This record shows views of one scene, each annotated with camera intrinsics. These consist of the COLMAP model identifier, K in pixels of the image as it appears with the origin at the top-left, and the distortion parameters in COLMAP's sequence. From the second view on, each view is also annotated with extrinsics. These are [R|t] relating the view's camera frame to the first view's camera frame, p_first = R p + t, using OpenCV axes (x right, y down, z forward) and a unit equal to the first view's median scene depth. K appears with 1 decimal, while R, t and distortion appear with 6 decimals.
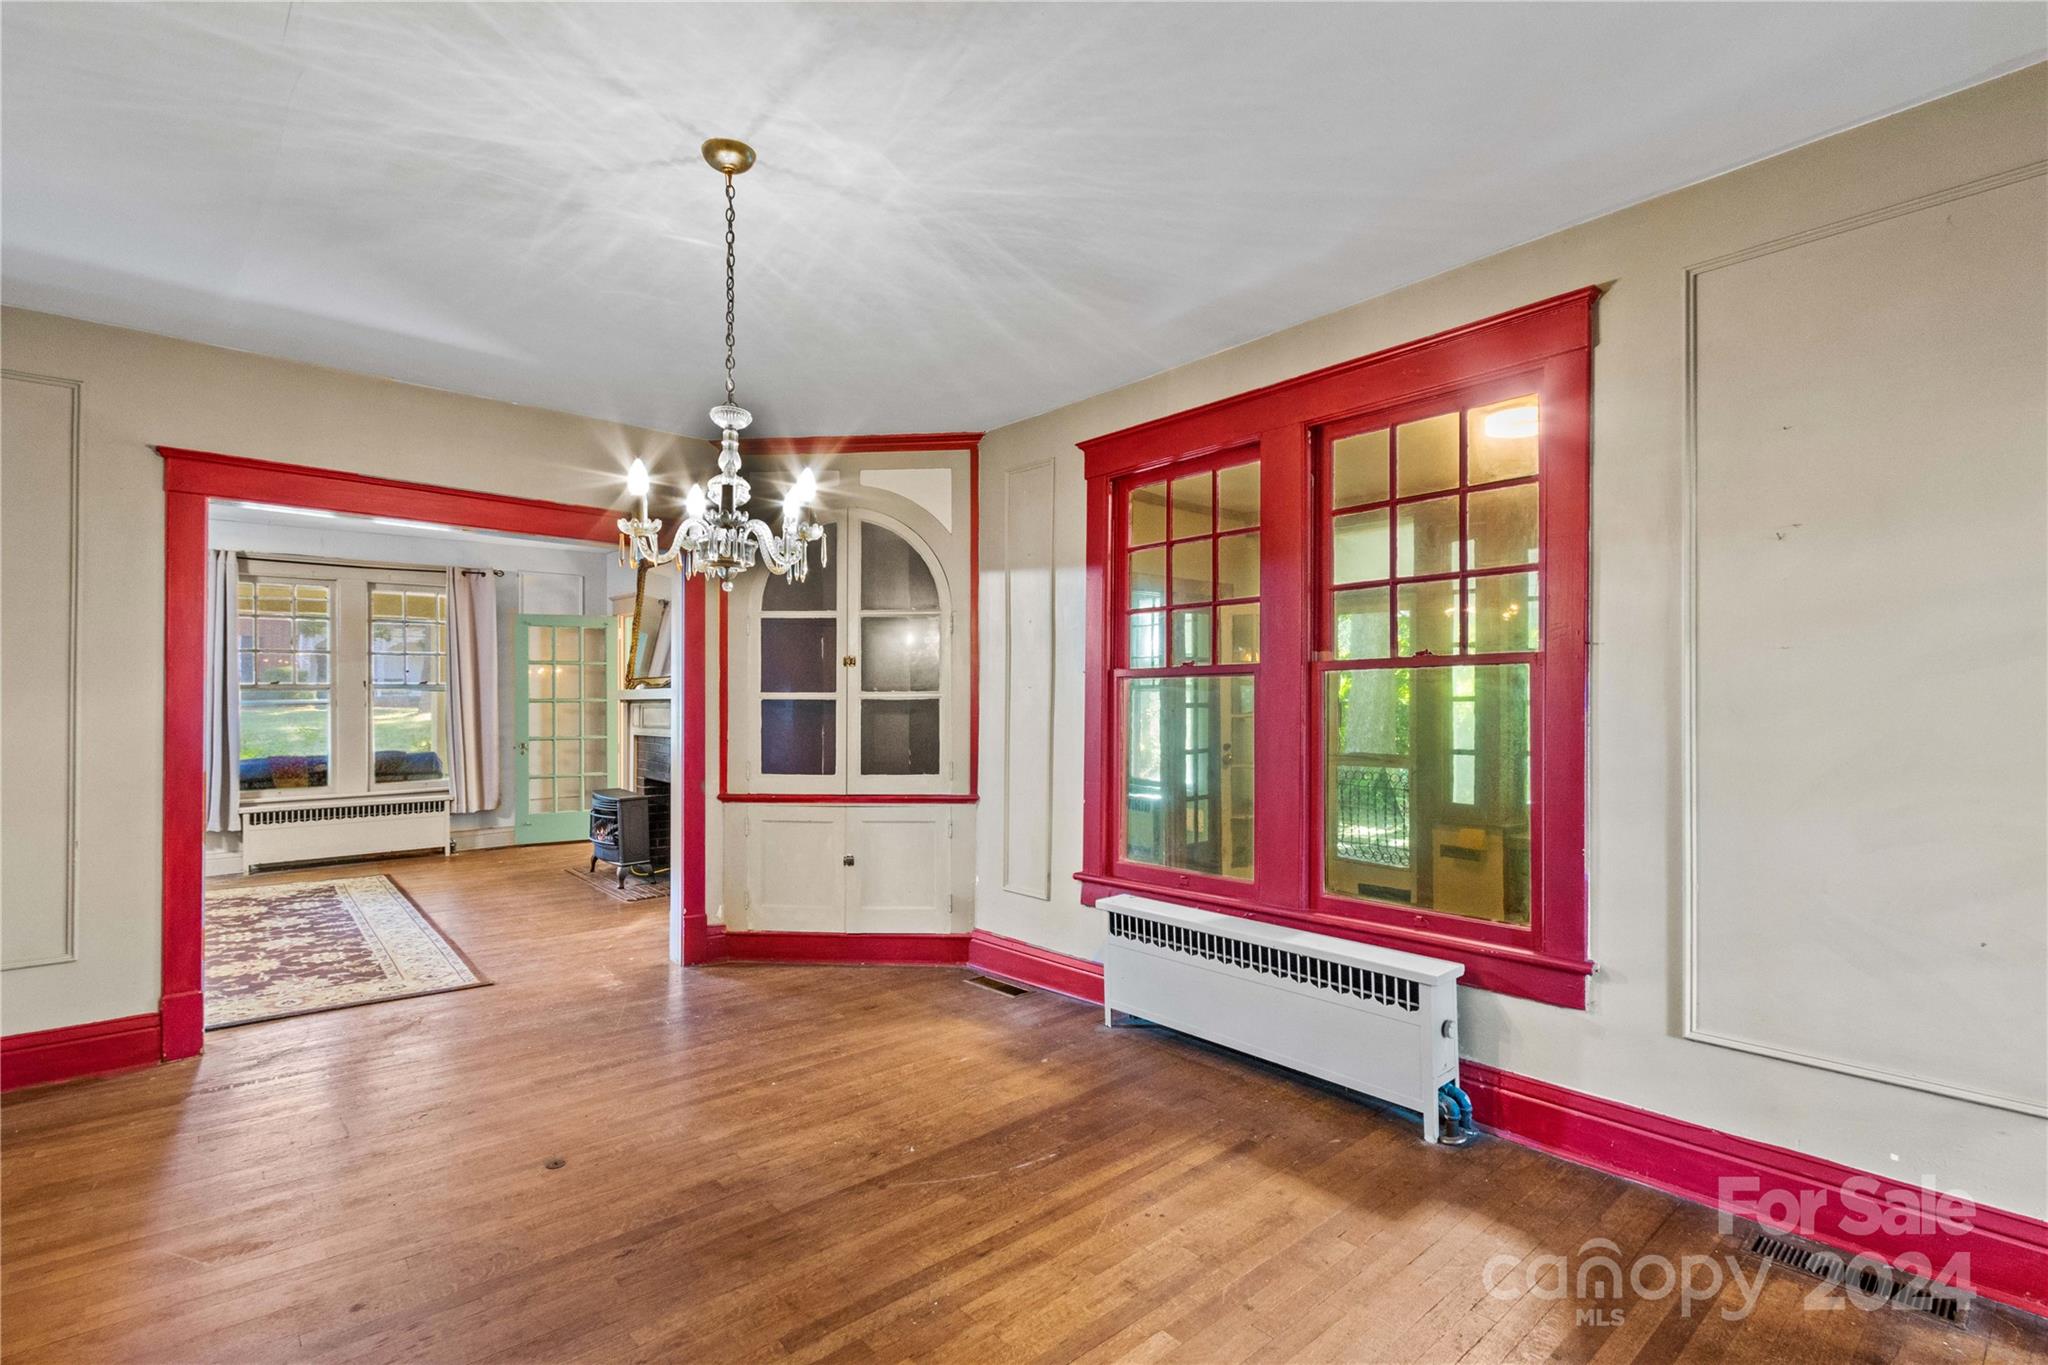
lens RADIAL K [[954.8, 0, 1021.4], [0, 954.8, 694.7], [0, 0, 1]] dist [0.002094, 0.000176]
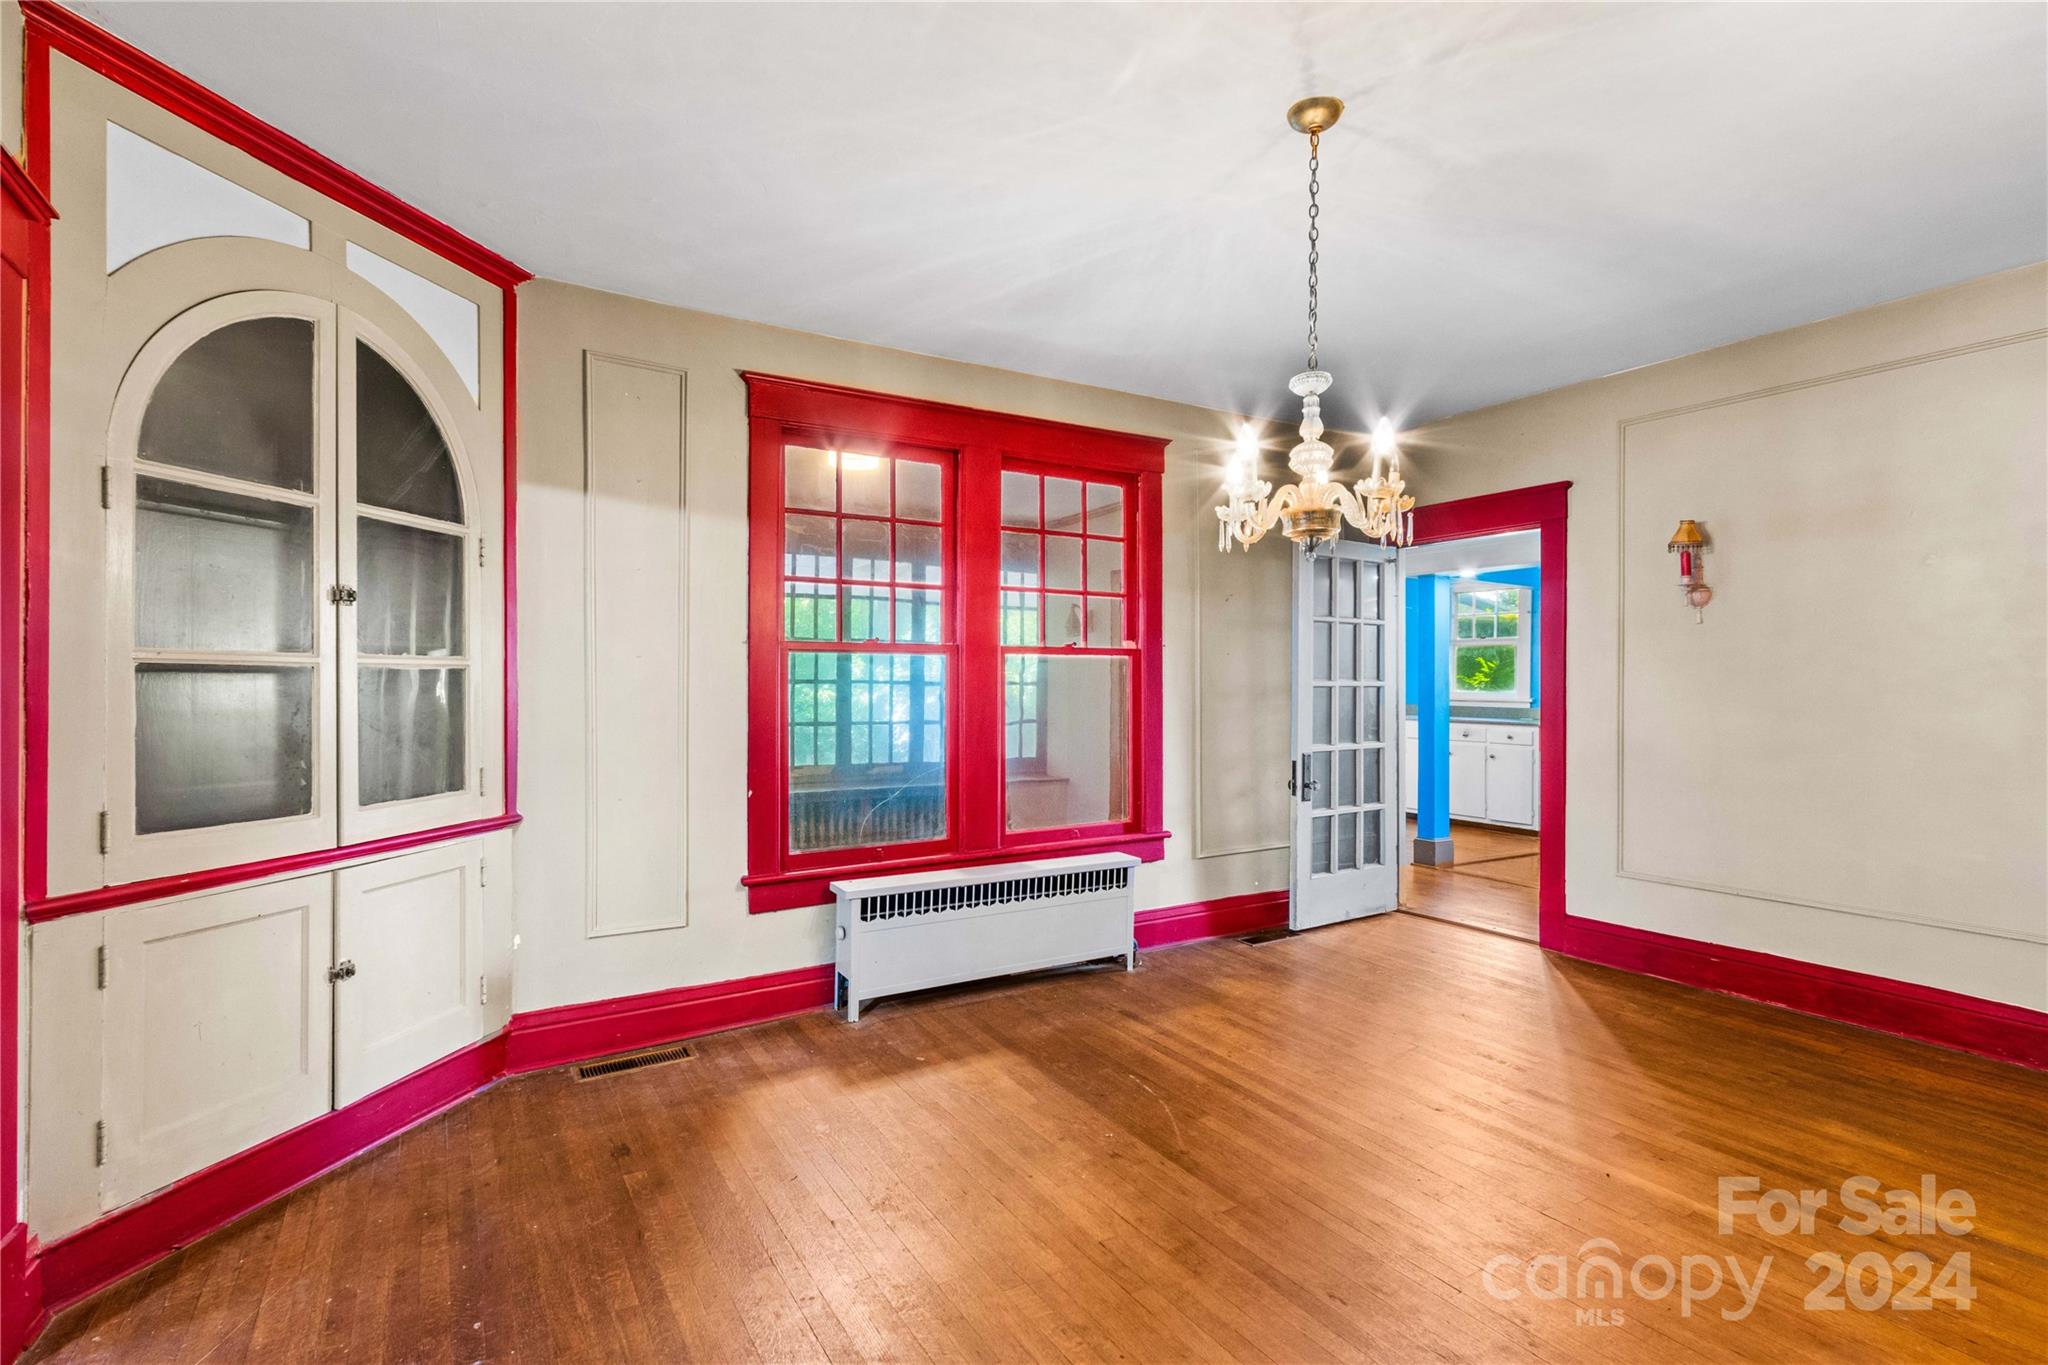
lens RADIAL K [[923.4, 0, 1024.0], [0, 923.4, 682.5], [0, 0, 1]] dist [0.000664, 0.000146]
pose [[0.180581, 0.002801, 0.983556, -0.635635], [-0.012881, 0.999917, -0.000482, 0.009027], [-0.983476, -0.012583, 0.180602, 0.552542]]
